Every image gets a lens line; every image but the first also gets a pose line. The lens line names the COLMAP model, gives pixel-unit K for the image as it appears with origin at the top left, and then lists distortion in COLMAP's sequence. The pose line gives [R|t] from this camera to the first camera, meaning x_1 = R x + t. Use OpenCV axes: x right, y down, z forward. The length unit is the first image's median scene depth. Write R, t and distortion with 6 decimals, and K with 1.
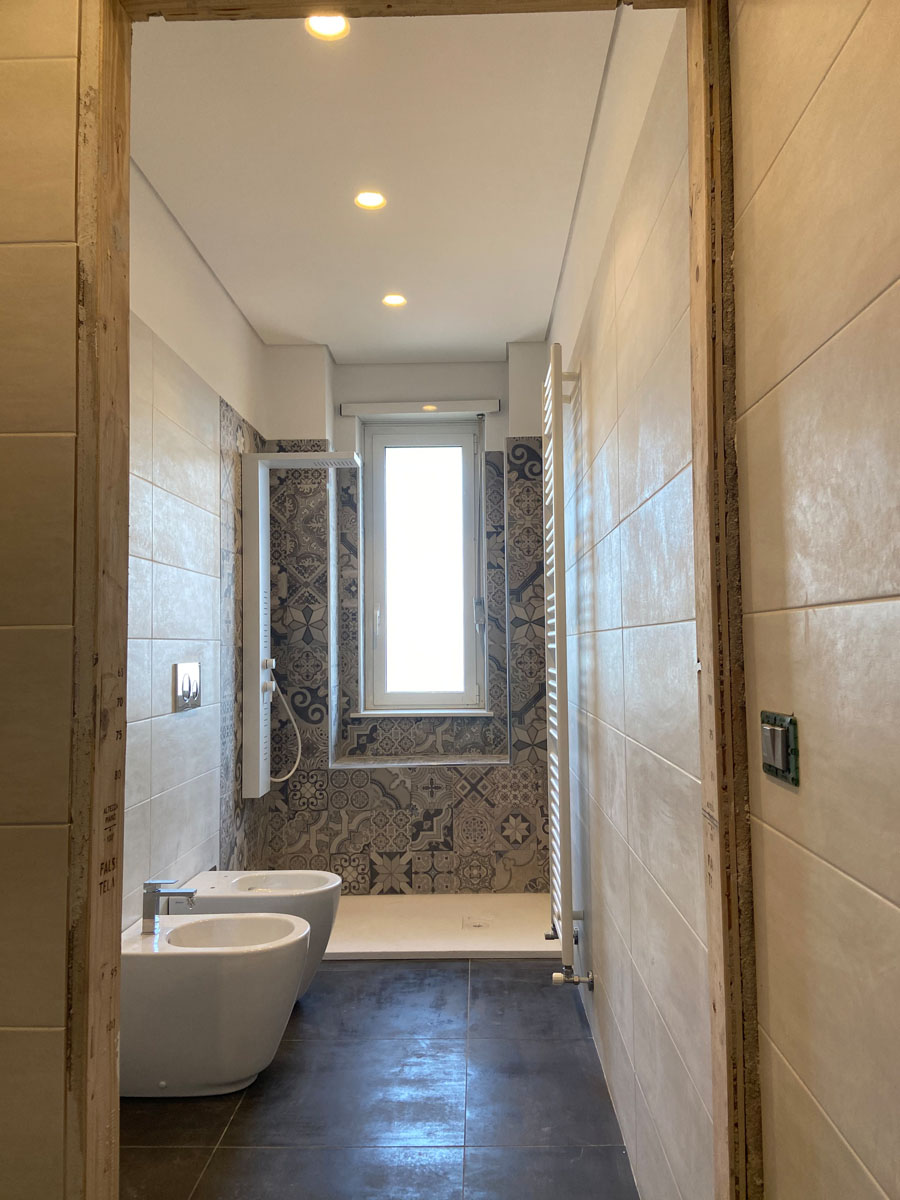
lens RADIAL K [[903.8, 0, 454.7], [0, 903.8, 593.3], [0, 0, 1]] dist [0.140515, -0.185071]
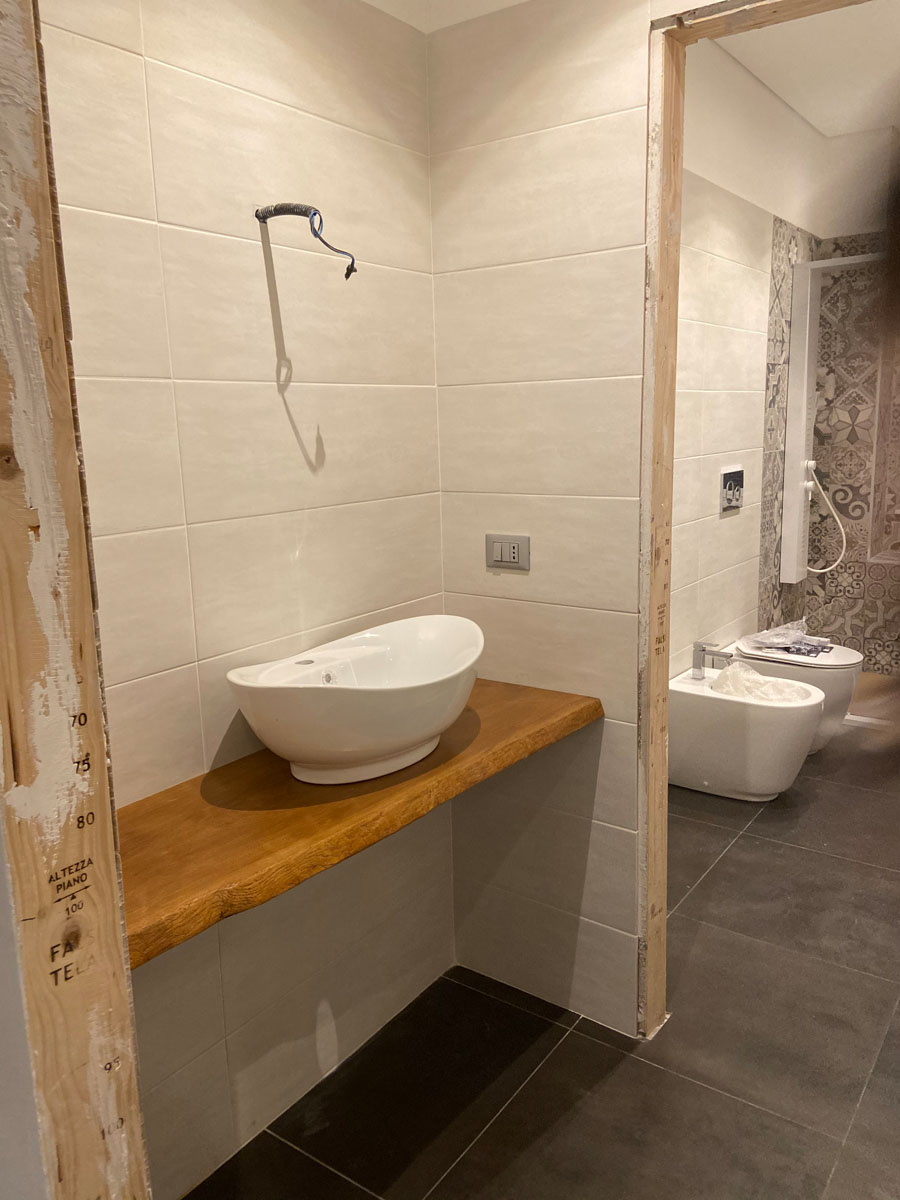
lens RADIAL K [[903.8, 0, 454.7], [0, 903.8, 593.3], [0, 0, 1]] dist [0.140515, -0.185071]
pose [[0.828940, 0.094516, -0.551294, 0.060933], [0.050108, 0.969109, 0.241491, -0.057179], [0.557088, -0.227805, 0.798597, -0.141666]]
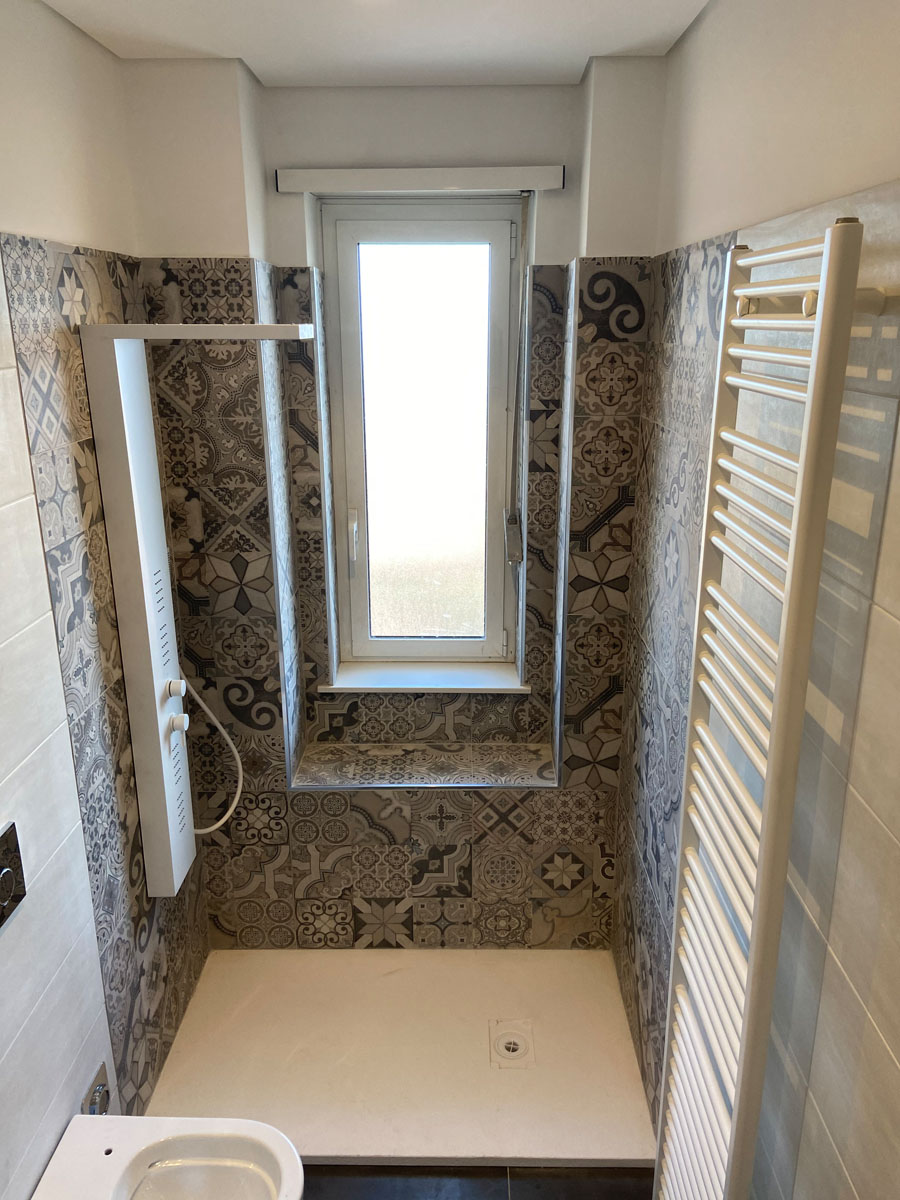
lens RADIAL K [[903.8, 0, 454.7], [0, 903.8, 593.3], [0, 0, 1]] dist [0.140515, -0.185071]
pose [[0.999715, 0.003786, 0.023586, -0.031891], [-0.011687, 0.938656, 0.344658, -0.176441], [-0.020834, -0.344835, 0.938432, 0.419119]]
